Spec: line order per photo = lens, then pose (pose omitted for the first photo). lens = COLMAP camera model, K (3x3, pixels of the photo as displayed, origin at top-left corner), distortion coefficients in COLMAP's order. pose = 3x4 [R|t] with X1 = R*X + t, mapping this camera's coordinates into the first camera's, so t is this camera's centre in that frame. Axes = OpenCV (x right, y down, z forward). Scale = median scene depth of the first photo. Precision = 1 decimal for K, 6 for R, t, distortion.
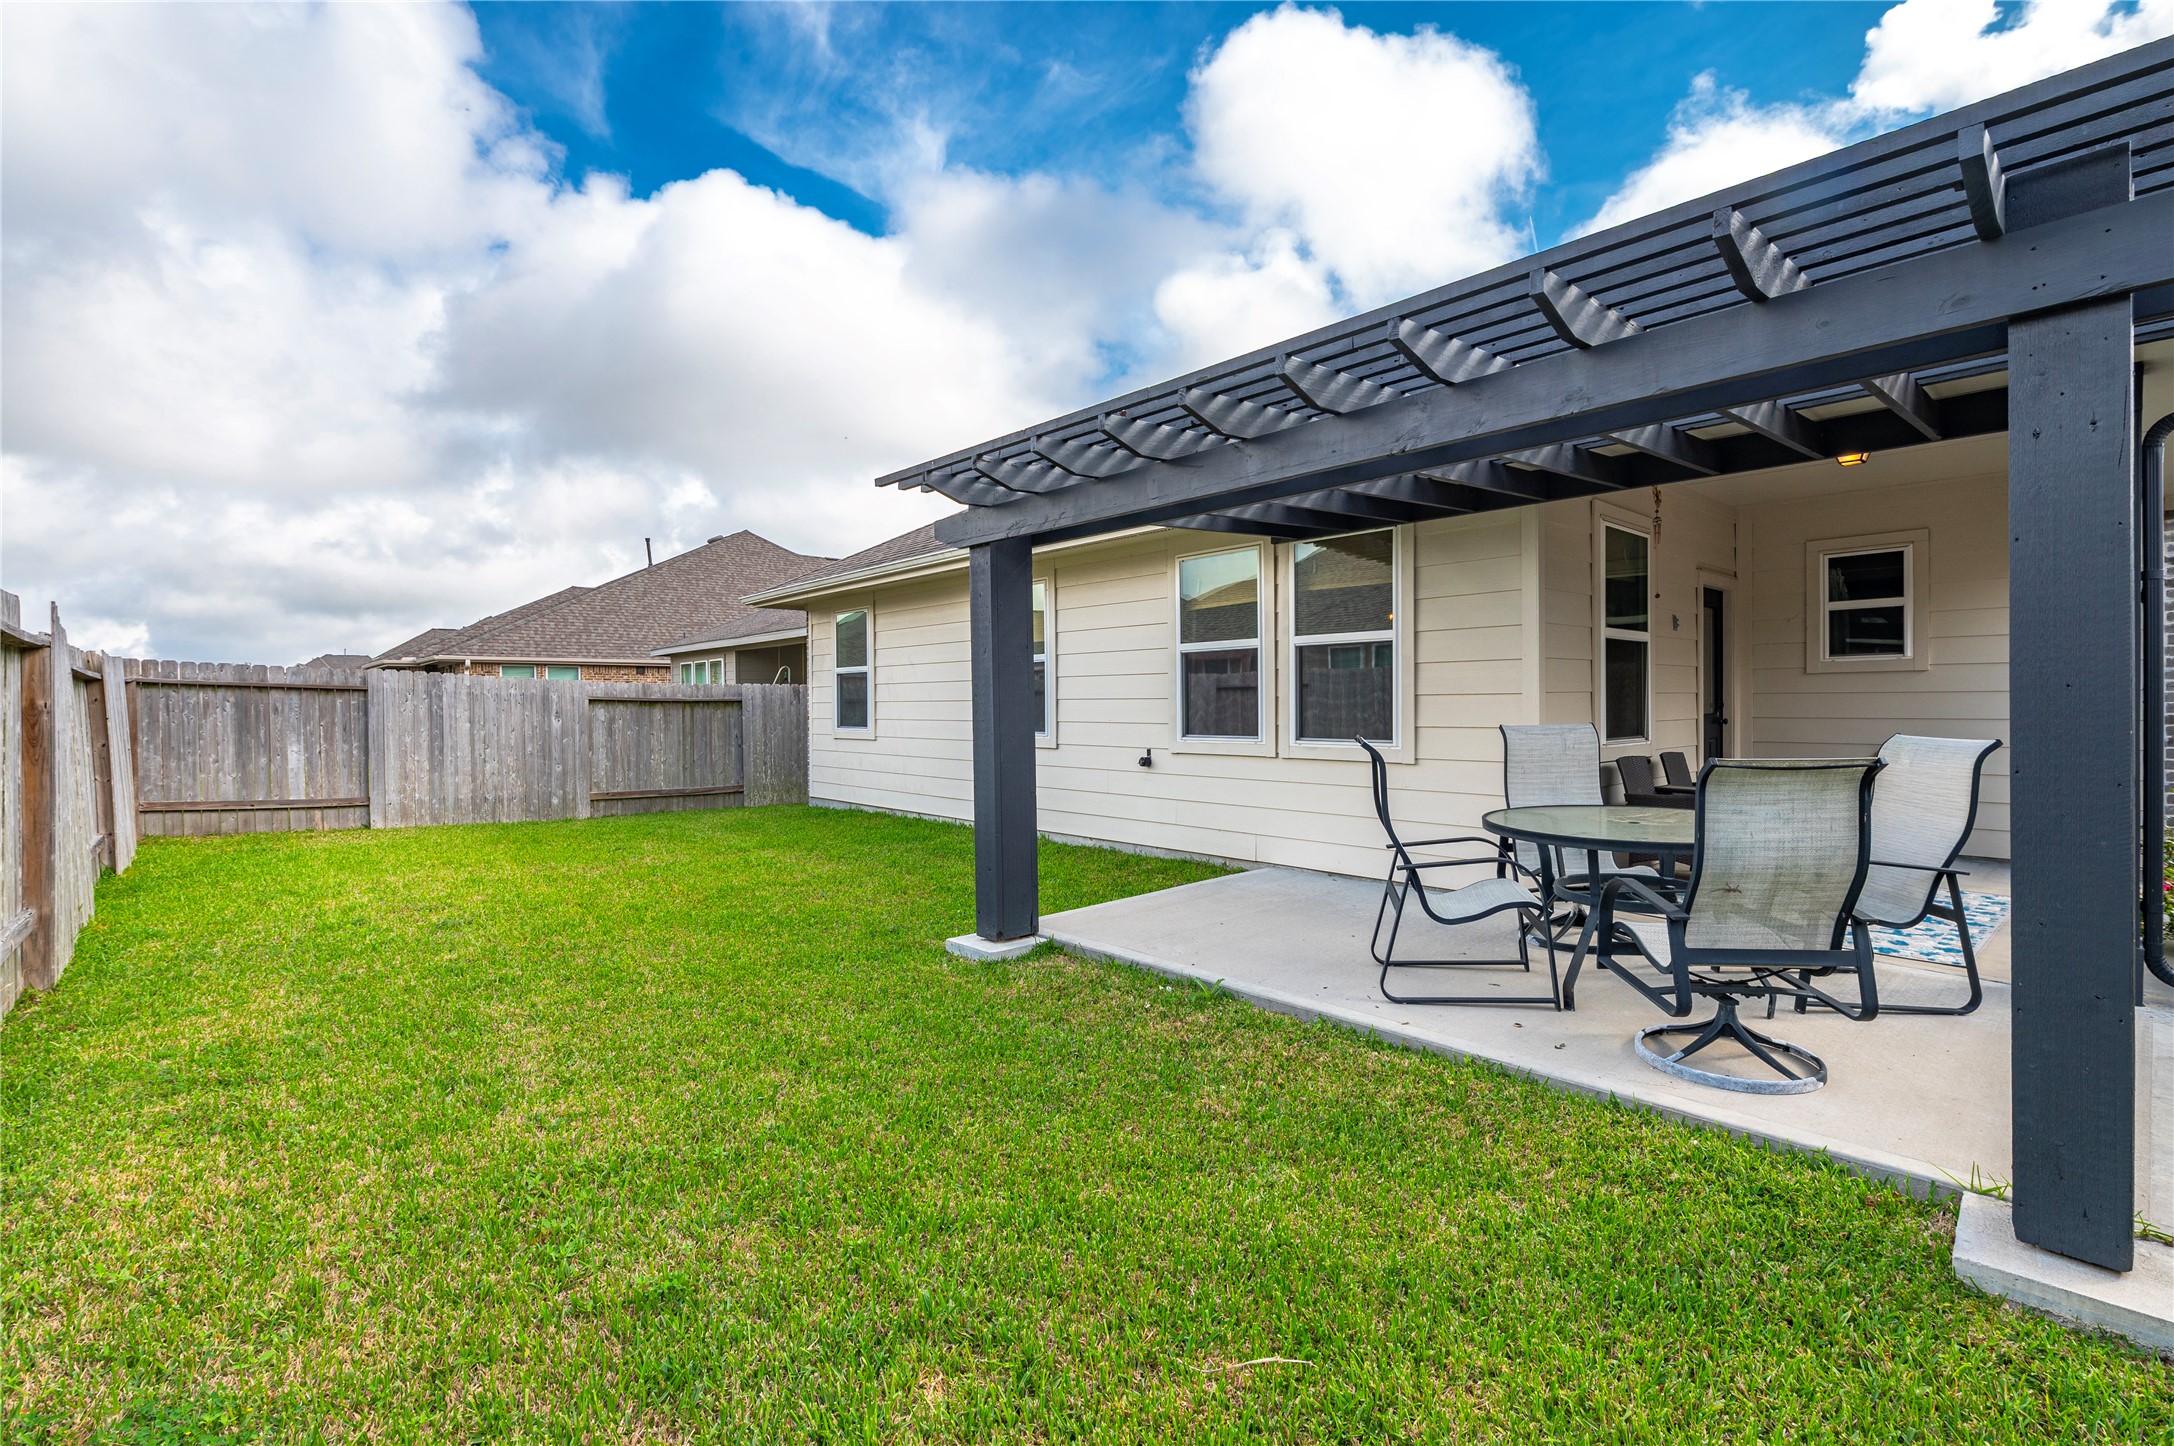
lens RADIAL K [[979.3, 0, 1083.5], [0, 979.3, 717.2], [0, 0, 1]] dist [-0.000343, 0.000015]
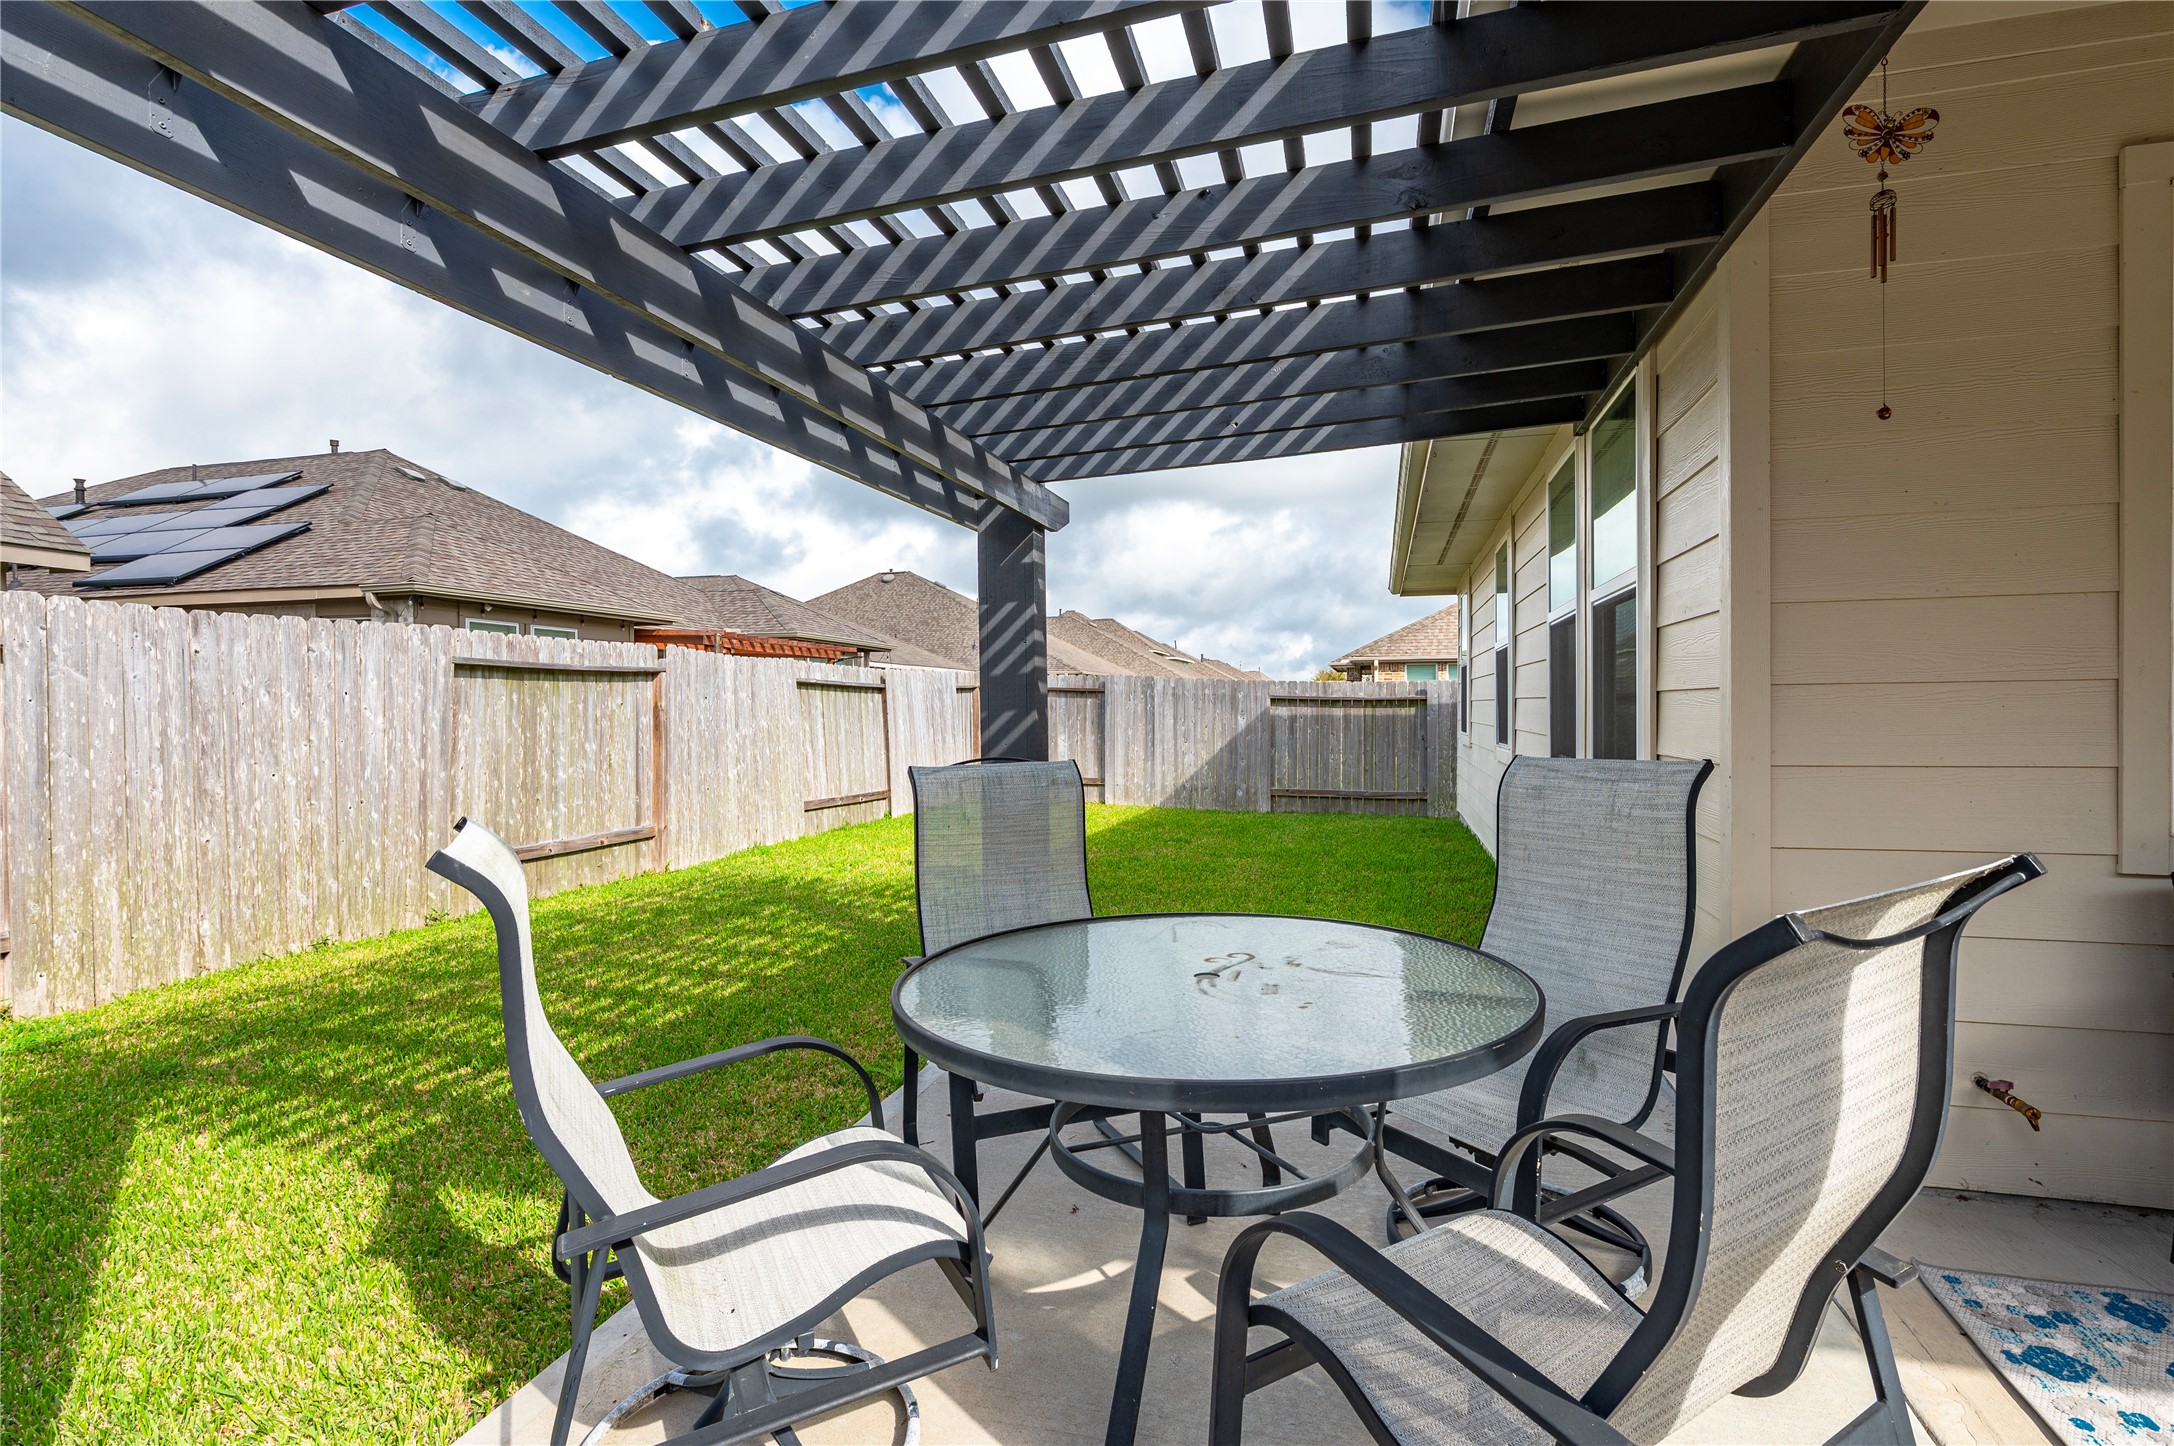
lens RADIAL K [[1048.6, 0, 1086.8], [0, 1048.6, 717.7], [0, 0, 1]] dist [-0.000553, -0.000095]
pose [[0.556799, 0.013992, -0.830530, 0.337214], [-0.011126, 0.999894, 0.009386, -0.006574], [0.830573, 0.004015, 0.556895, 0.233837]]
